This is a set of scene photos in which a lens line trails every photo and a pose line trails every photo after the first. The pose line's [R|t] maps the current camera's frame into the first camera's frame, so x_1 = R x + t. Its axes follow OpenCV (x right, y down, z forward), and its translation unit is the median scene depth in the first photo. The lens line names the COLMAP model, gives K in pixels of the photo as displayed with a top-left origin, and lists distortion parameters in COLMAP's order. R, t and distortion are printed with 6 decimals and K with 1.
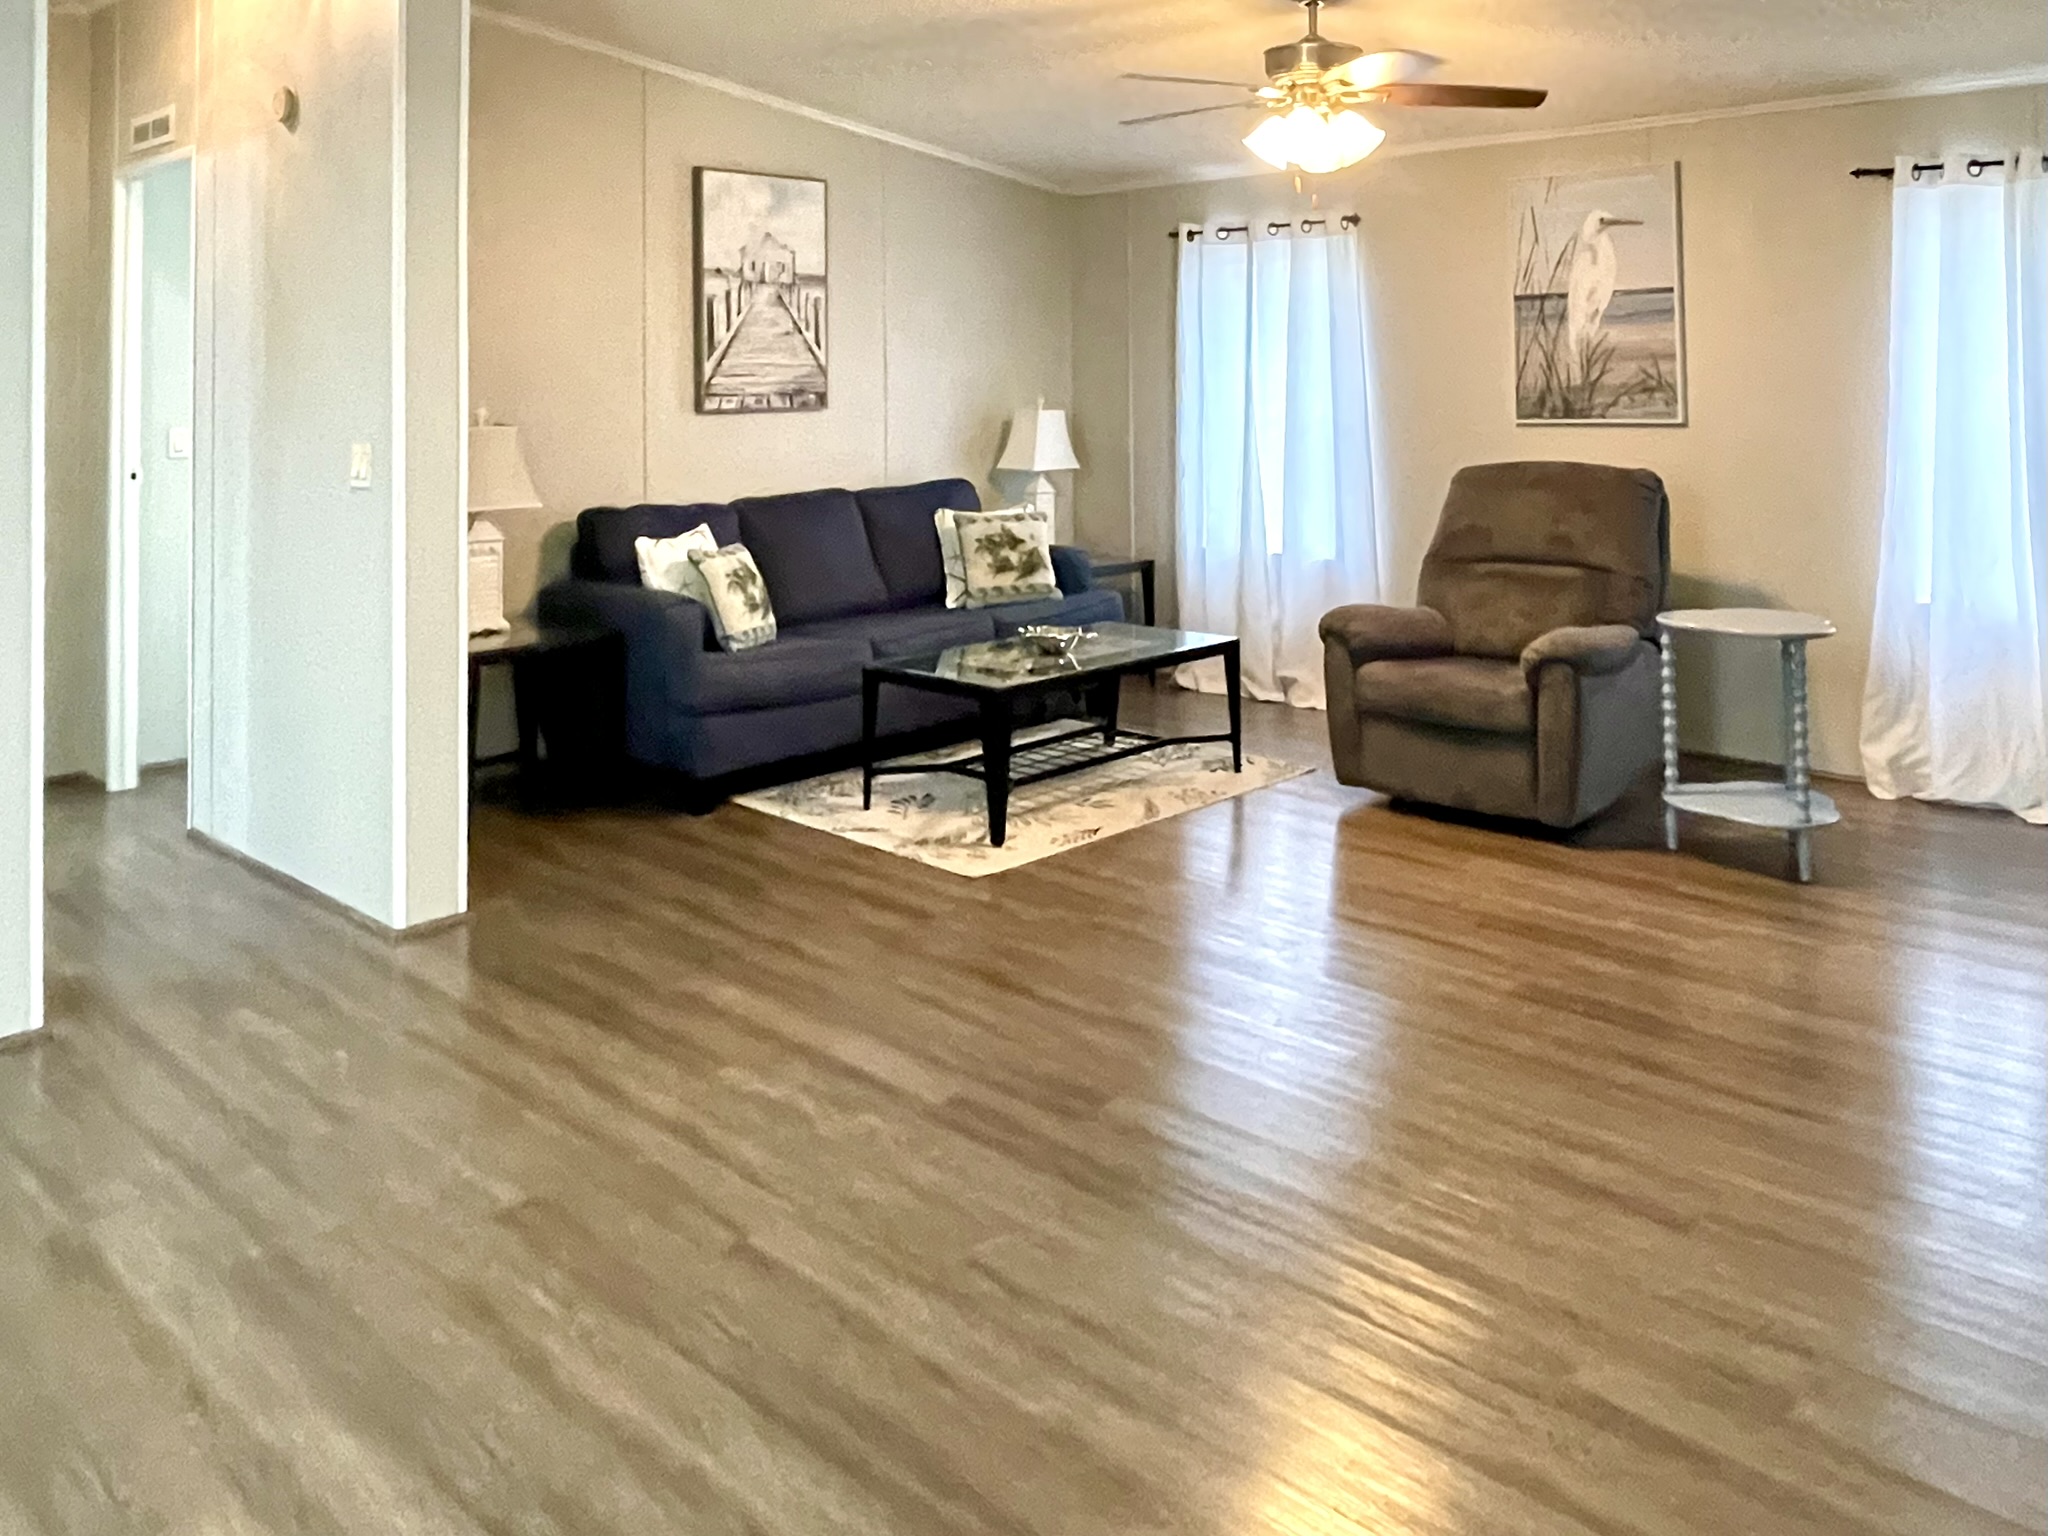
lens RADIAL K [[1591.2, 0, 1044.5], [0, 1591.2, 315.5], [0, 0, 1]] dist [-0.004148, 0.001464]
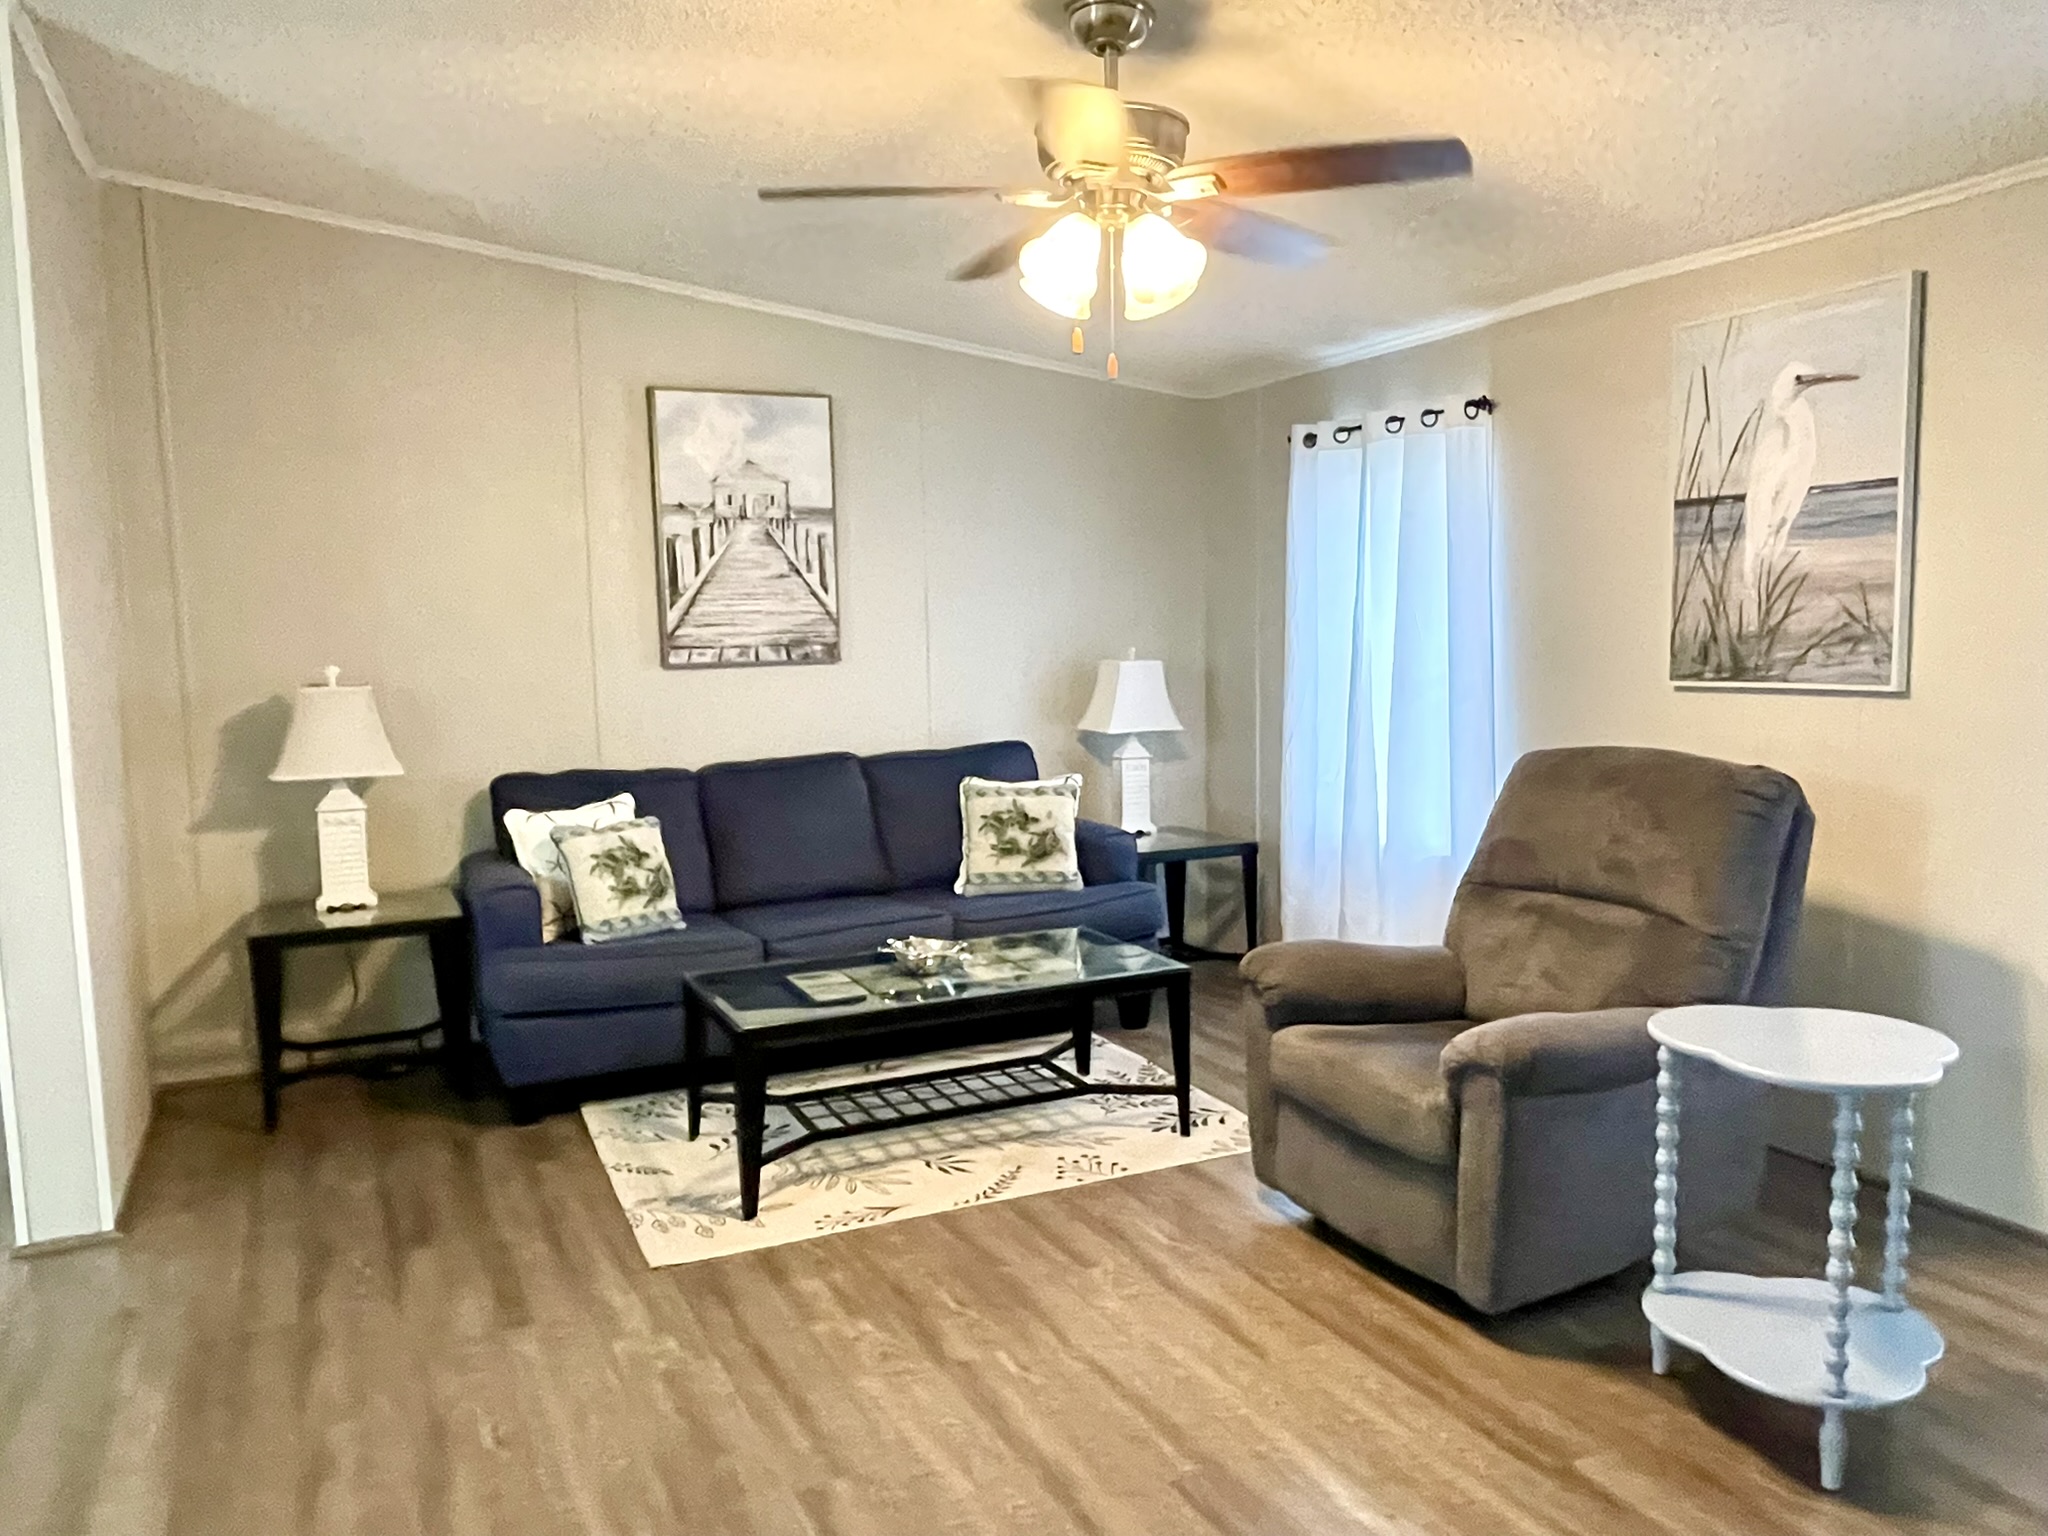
lens RADIAL K [[1468.9, 0, 1024.0], [0, 1468.9, 768.0], [0, 0, 1]] dist [0.011989, -0.031087]
pose [[0.929379, 0.029174, -0.367972, 0.277006], [0.024669, 0.989734, 0.140776, 0.005497], [0.368301, -0.139912, 0.919119, 0.301783]]
